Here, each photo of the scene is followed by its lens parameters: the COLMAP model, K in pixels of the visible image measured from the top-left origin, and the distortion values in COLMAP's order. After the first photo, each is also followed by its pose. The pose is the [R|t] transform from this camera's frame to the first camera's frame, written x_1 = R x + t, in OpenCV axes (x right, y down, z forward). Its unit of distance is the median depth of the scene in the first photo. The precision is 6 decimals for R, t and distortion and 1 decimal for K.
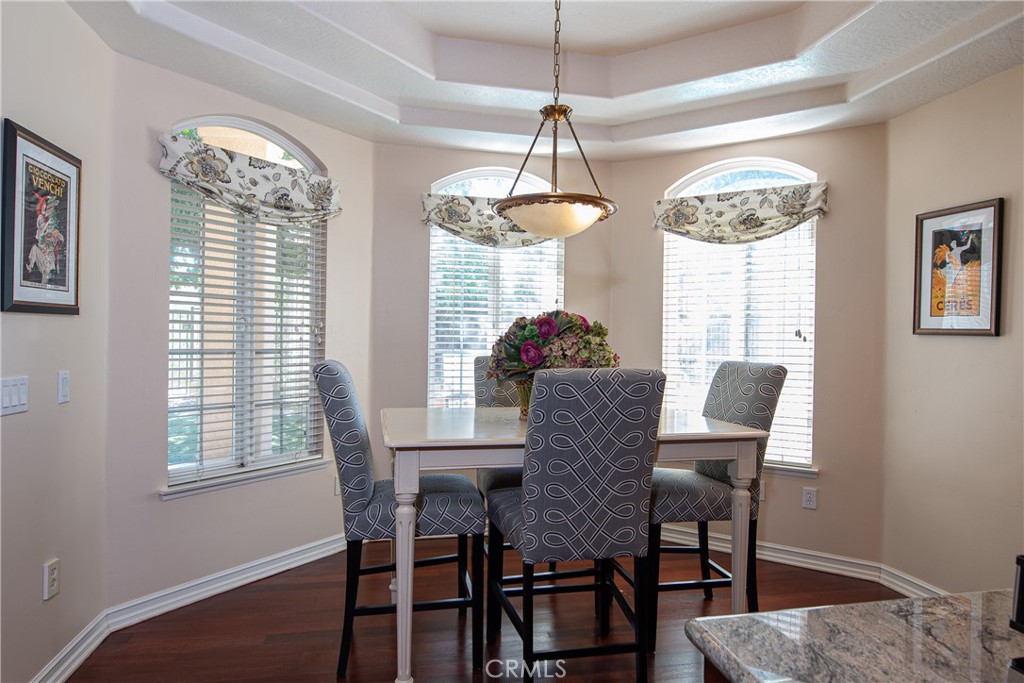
lens RADIAL K [[617.9, 0, 512.0], [0, 617.9, 341.5], [0, 0, 1]] dist [0.001473, -0.027904]
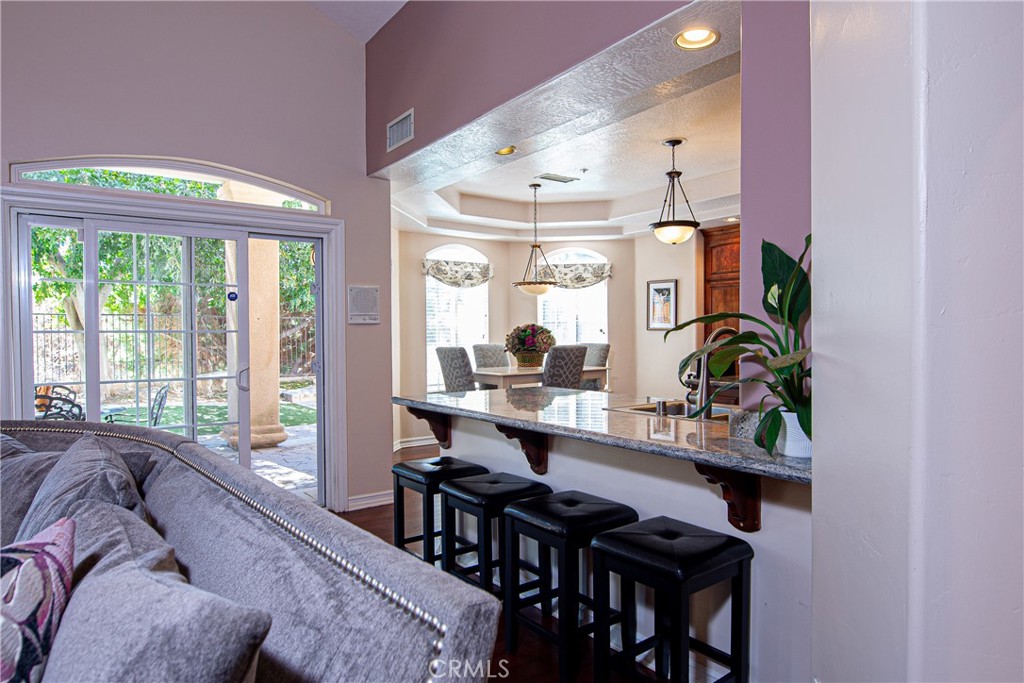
lens RADIAL K [[617.9, 0, 512.0], [0, 617.9, 341.5], [0, 0, 1]] dist [0.001473, -0.027904]
pose [[0.907115, -0.026382, 0.420055, -0.771730], [0.022113, 0.999642, 0.015031, -0.014314], [-0.420301, -0.004346, 0.907374, -0.893669]]
